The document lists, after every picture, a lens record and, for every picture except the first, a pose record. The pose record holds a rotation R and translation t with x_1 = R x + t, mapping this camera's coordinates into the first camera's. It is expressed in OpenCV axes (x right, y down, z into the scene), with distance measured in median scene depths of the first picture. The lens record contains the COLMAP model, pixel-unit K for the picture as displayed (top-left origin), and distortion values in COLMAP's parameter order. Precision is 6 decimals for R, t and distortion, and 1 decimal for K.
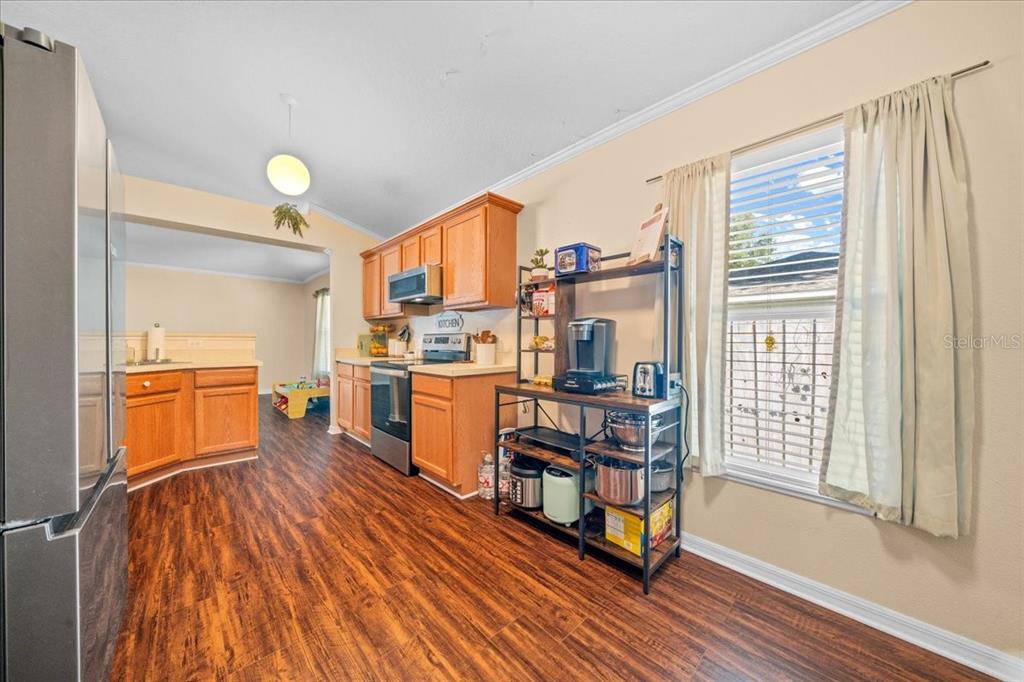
lens RADIAL K [[346.9, 0, 516.2], [0, 346.9, 344.2], [0, 0, 1]] dist [-0.008580, -0.000164]
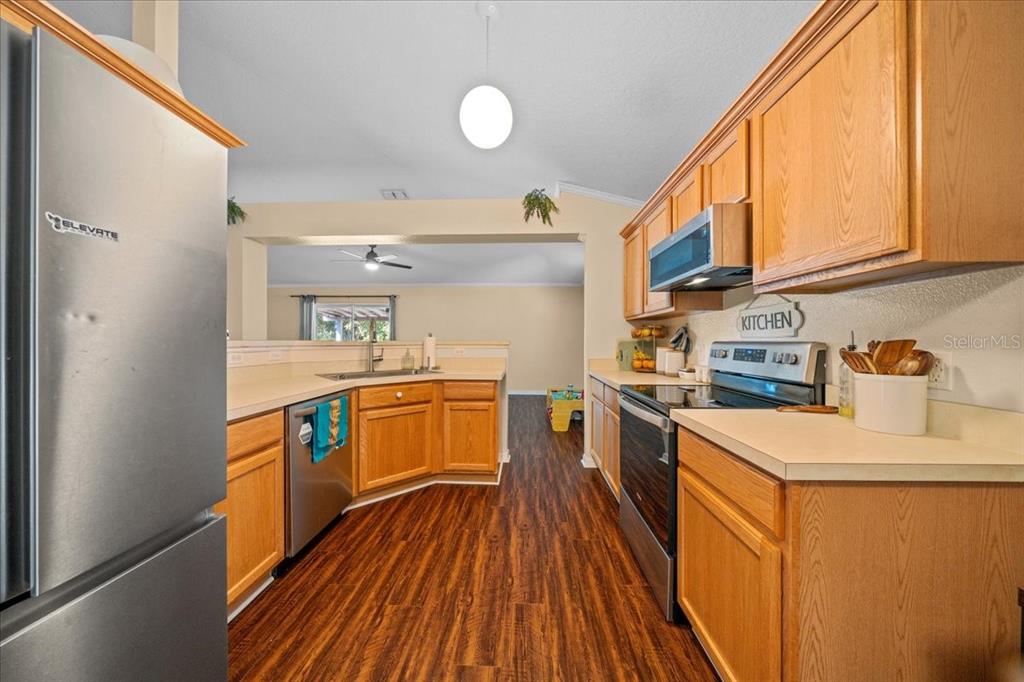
lens RADIAL K [[350.8, 0, 507.4], [0, 350.8, 341.3], [0, 0, 1]] dist [-0.005700, -0.000297]
pose [[0.684730, 0.000277, -0.728797, -0.093078], [-0.005502, 0.999973, -0.004790, -0.030994], [0.728776, 0.007290, 0.684713, 0.434666]]
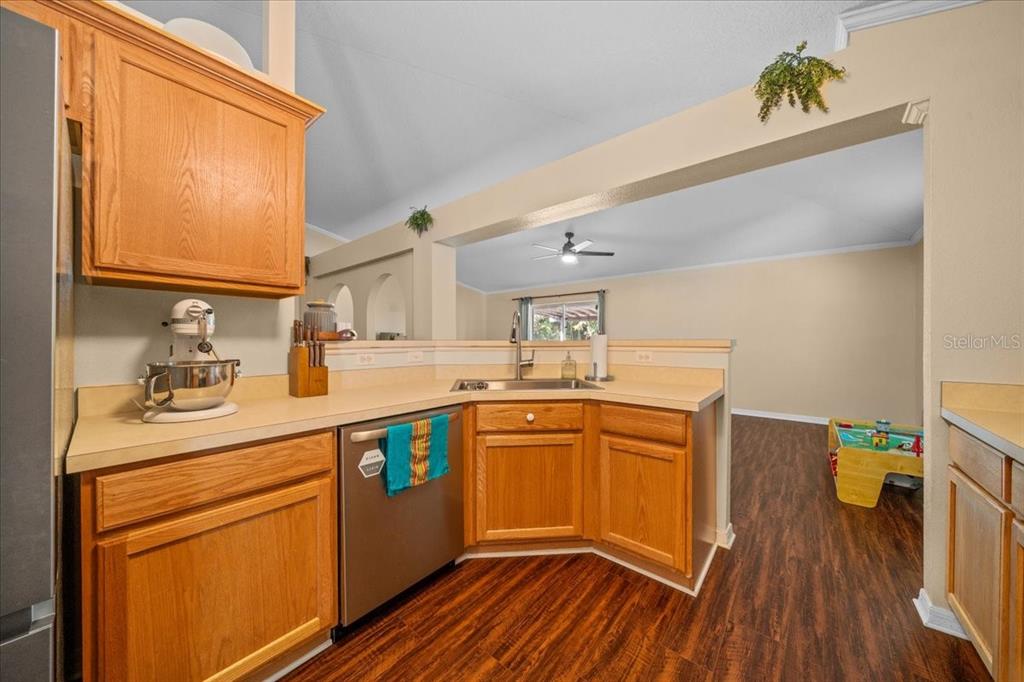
lens RADIAL K [[350.8, 0, 507.4], [0, 350.8, 341.3], [0, 0, 1]] dist [-0.005700, -0.000297]
pose [[0.103000, -0.000088, -0.994681, -0.300332], [-0.005311, 0.999986, -0.000639, -0.032724], [0.994667, 0.005348, 0.102998, 0.724973]]
